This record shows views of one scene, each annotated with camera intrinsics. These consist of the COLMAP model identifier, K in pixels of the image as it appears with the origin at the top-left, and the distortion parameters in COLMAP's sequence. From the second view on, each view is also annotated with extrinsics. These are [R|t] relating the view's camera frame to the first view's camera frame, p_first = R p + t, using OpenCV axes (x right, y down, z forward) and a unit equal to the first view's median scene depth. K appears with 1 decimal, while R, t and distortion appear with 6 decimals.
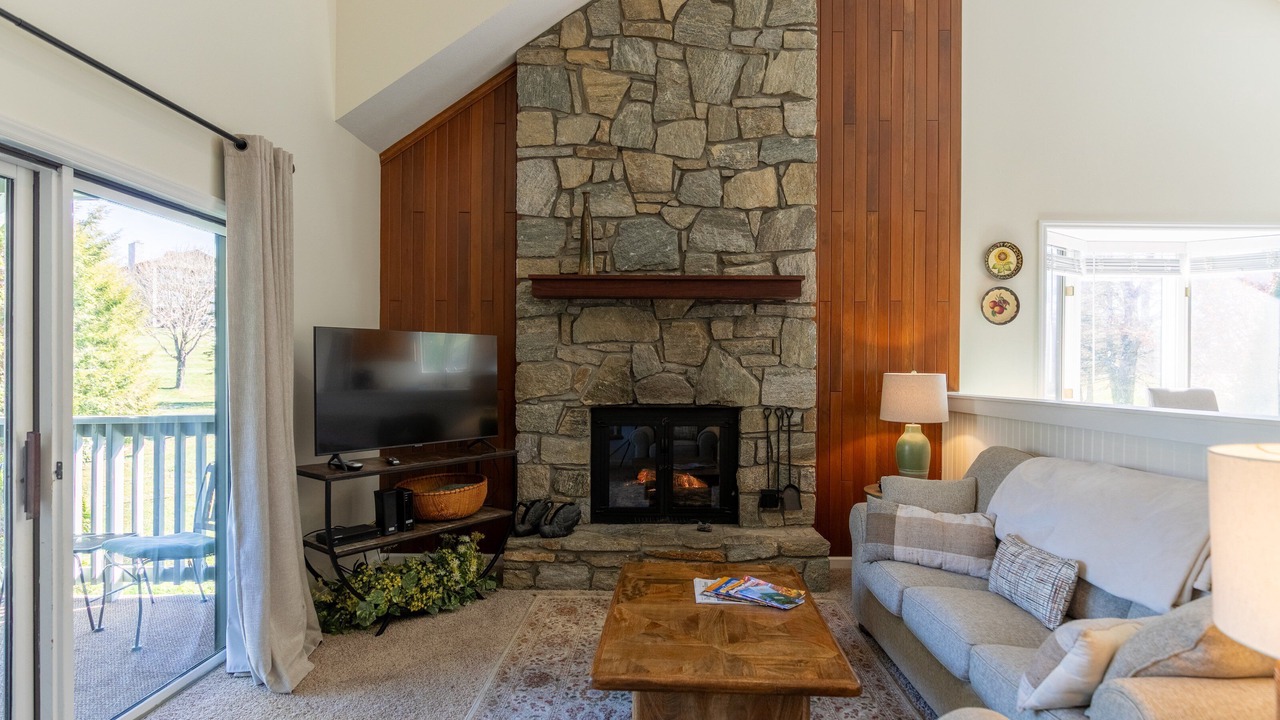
lens RADIAL K [[650.7, 0, 645.0], [0, 650.7, 369.7], [0, 0, 1]] dist [-0.005584, -0.000547]
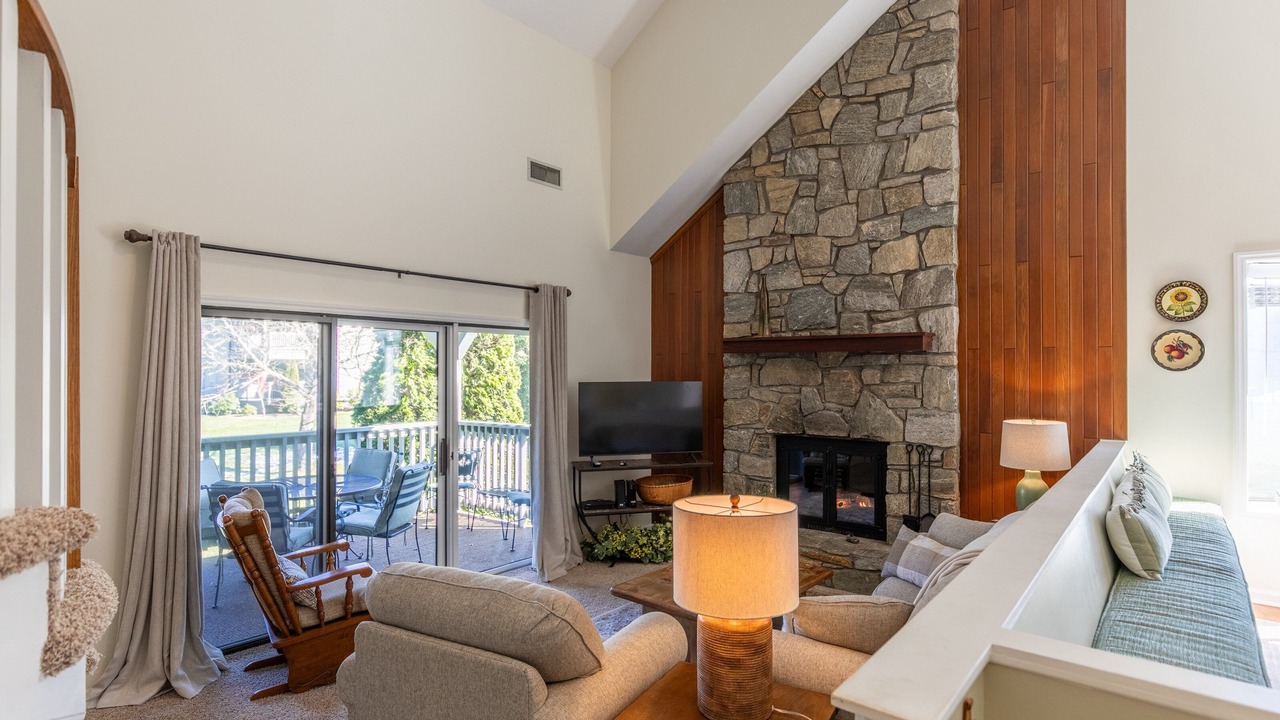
lens RADIAL K [[650.7, 0, 644.1], [0, 650.7, 359.0], [0, 0, 1]] dist [-0.005584, -0.000547]
pose [[0.783177, -0.012372, -0.621676, 0.534723], [0.001906, 0.999845, -0.017496, -0.072855], [0.621796, 0.012517, 0.783079, -0.195277]]
